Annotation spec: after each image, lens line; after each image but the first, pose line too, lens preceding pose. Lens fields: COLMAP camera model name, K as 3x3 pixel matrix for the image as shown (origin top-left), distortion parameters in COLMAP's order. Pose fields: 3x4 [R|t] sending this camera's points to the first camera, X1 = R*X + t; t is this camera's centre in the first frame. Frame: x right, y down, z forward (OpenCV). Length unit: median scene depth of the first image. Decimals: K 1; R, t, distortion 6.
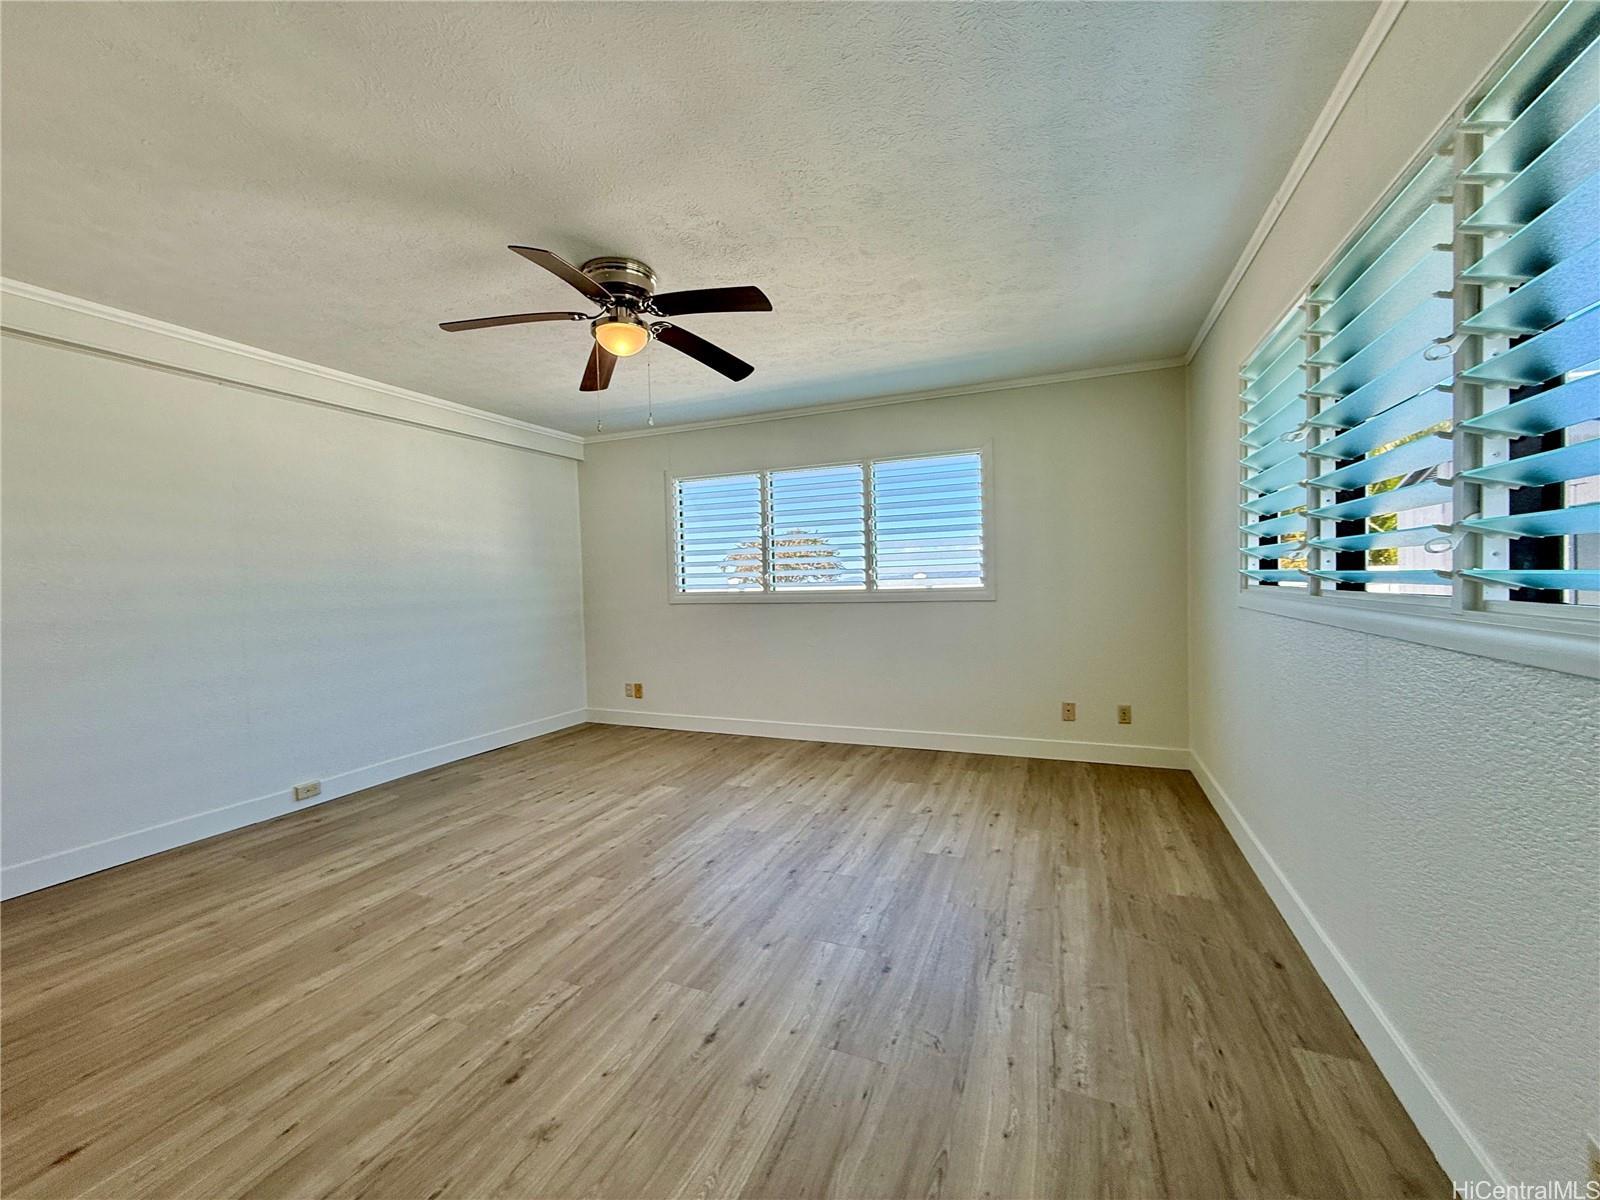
lens RADIAL K [[643.4, 0, 800.0], [0, 643.4, 600.0], [0, 0, 1]] dist [-0.000652, -0.000132]
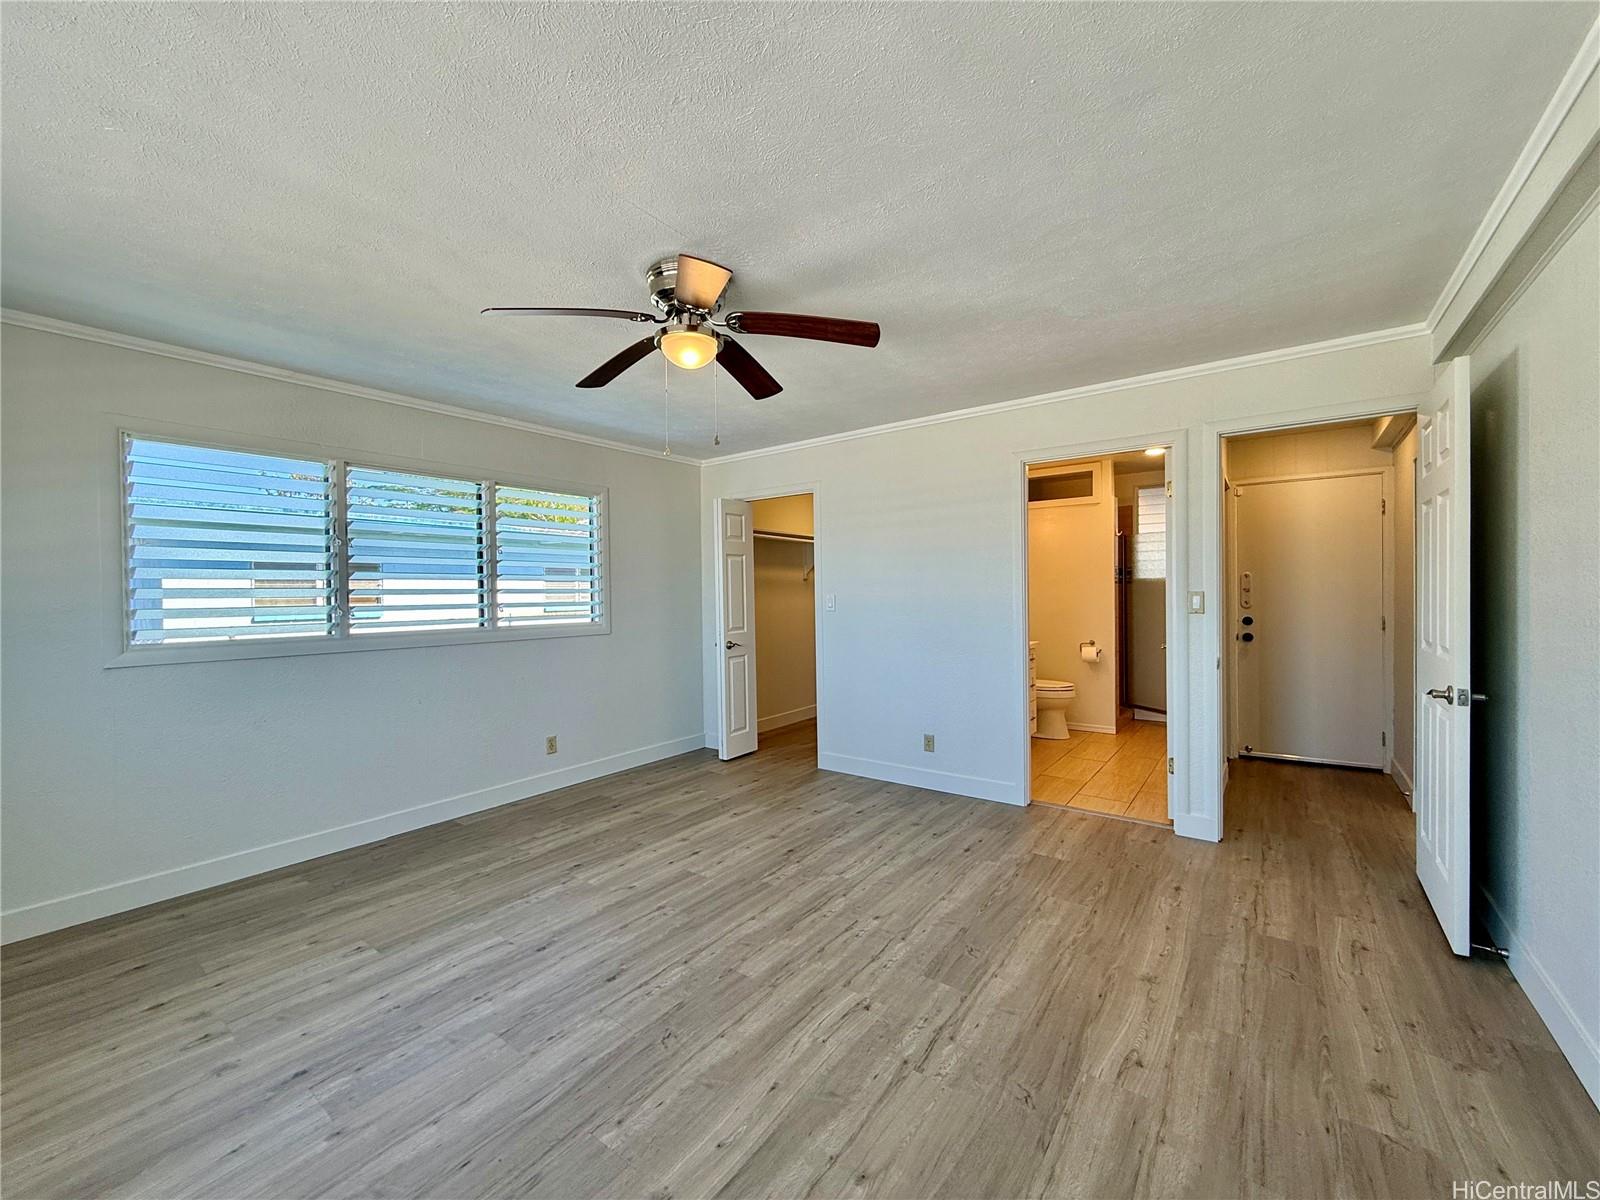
lens RADIAL K [[643.4, 0, 800.0], [0, 643.4, 600.0], [0, 0, 1]] dist [-0.000652, -0.000132]
pose [[-0.969383, 0.034897, 0.243061, -0.642915], [0.044594, 0.998409, 0.034503, -0.088500], [-0.241471, 0.044286, -0.969397, 1.891809]]
